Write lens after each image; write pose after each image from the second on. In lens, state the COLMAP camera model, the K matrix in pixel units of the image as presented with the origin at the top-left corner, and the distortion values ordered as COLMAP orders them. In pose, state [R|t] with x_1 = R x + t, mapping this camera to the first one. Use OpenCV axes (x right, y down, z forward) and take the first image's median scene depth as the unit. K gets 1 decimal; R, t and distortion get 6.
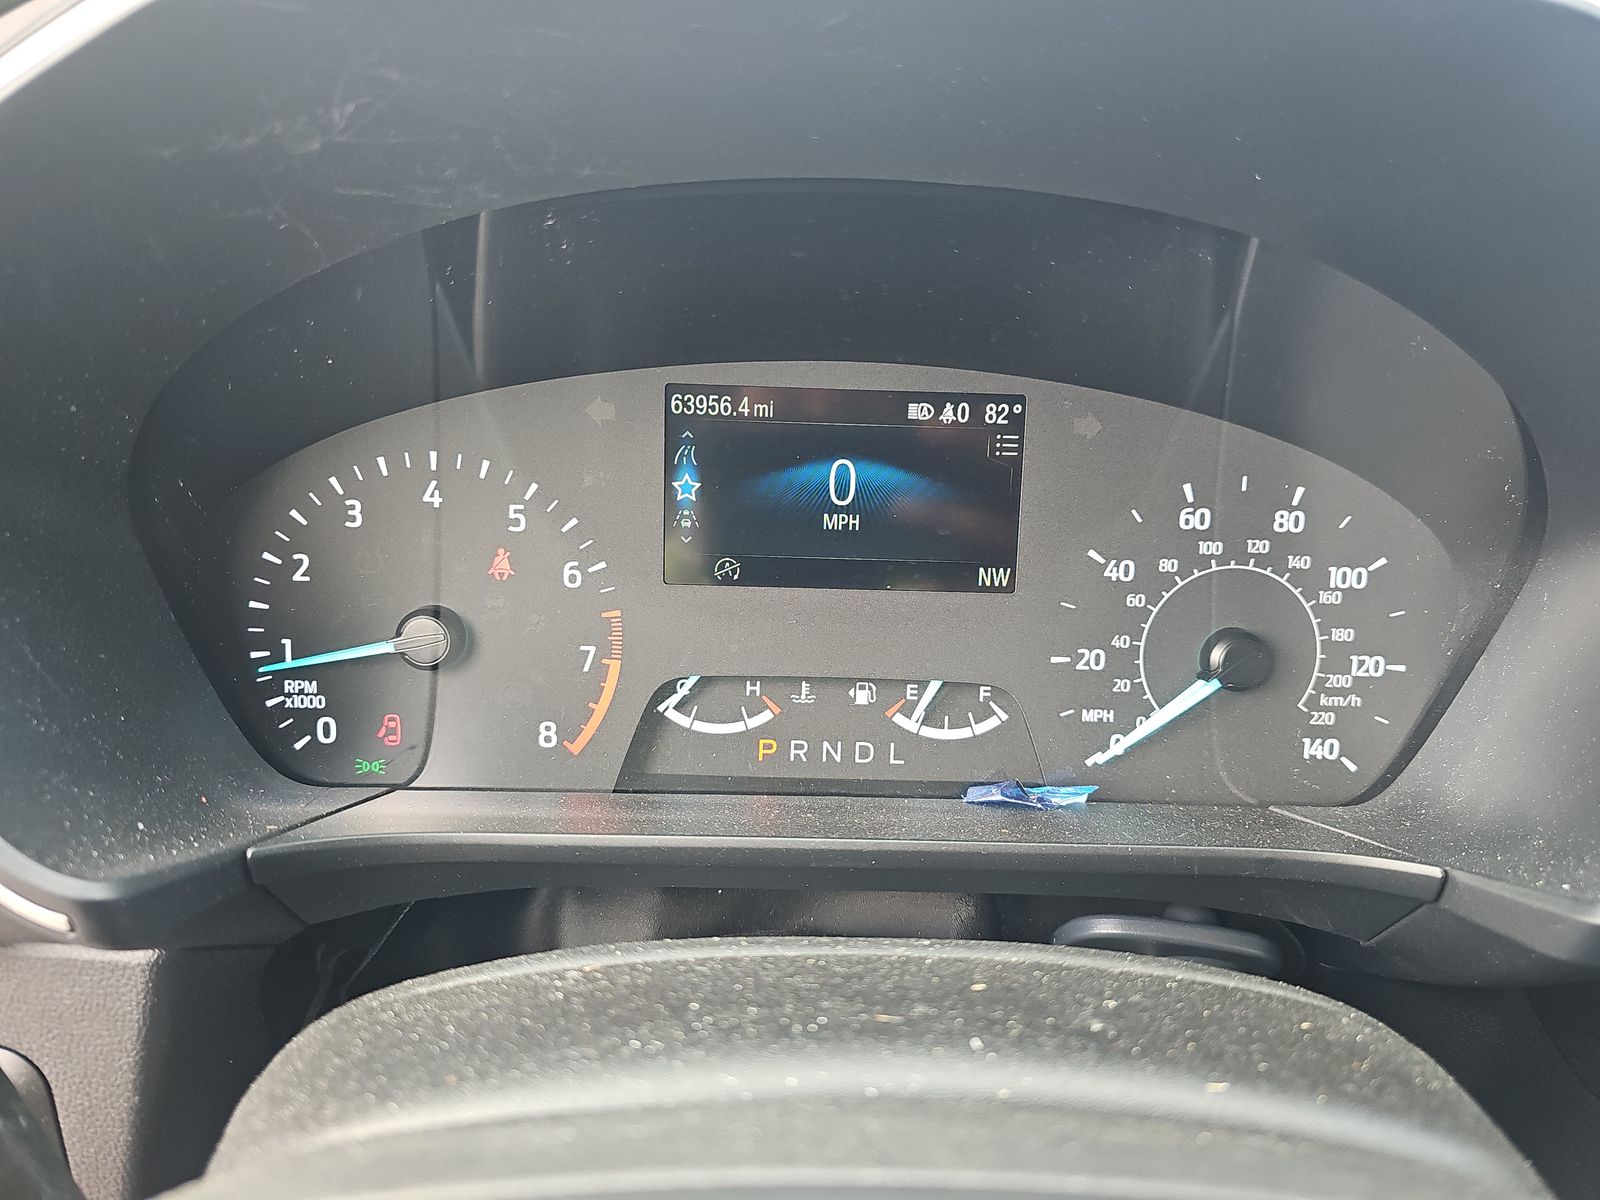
lens RADIAL K [[1041.2, 0, 786.5], [0, 1041.2, 546.4], [0, 0, 1]] dist [0.011865, -0.001792]
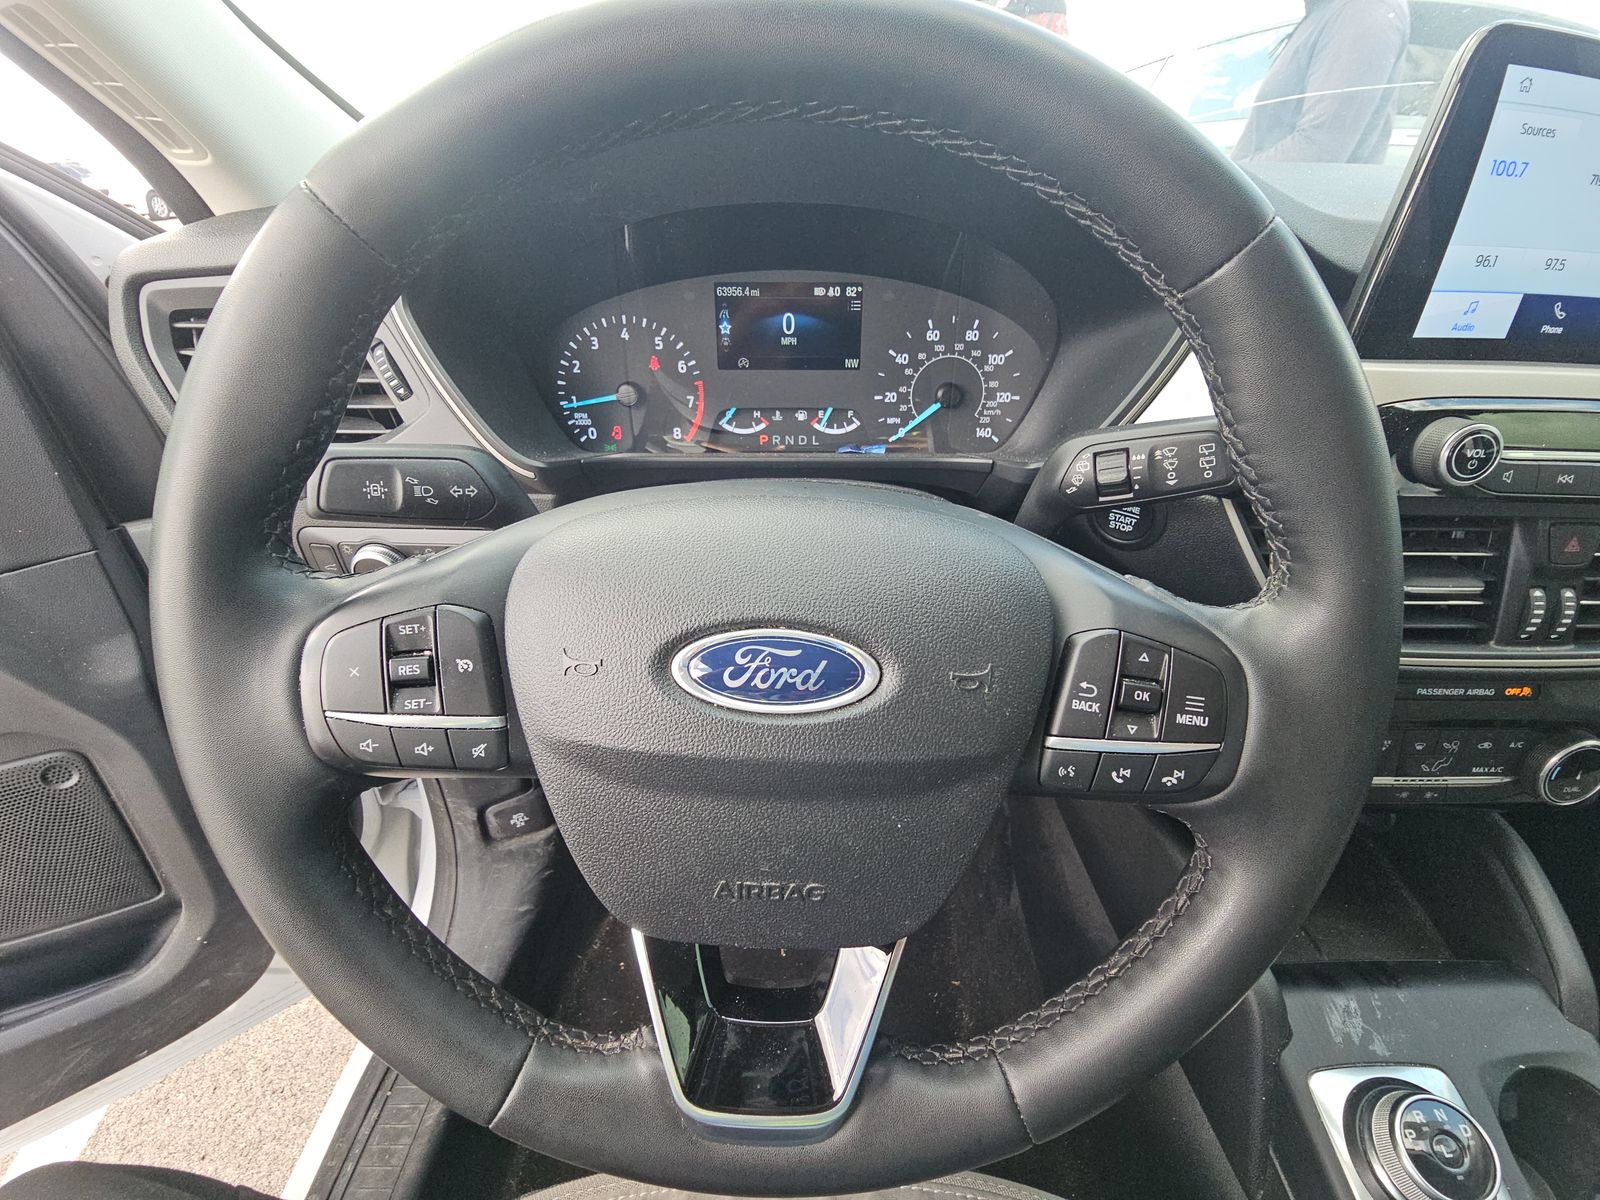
lens RADIAL K [[652.2, 0, 791.1], [0, 652.2, 583.6], [0, 0, 1]] dist [-0.004717, -0.001188]
pose [[0.998780, -0.012233, -0.047852, 0.124071], [0.025142, 0.959850, 0.279383, 0.095663], [0.042513, -0.280245, 0.958987, -0.634094]]
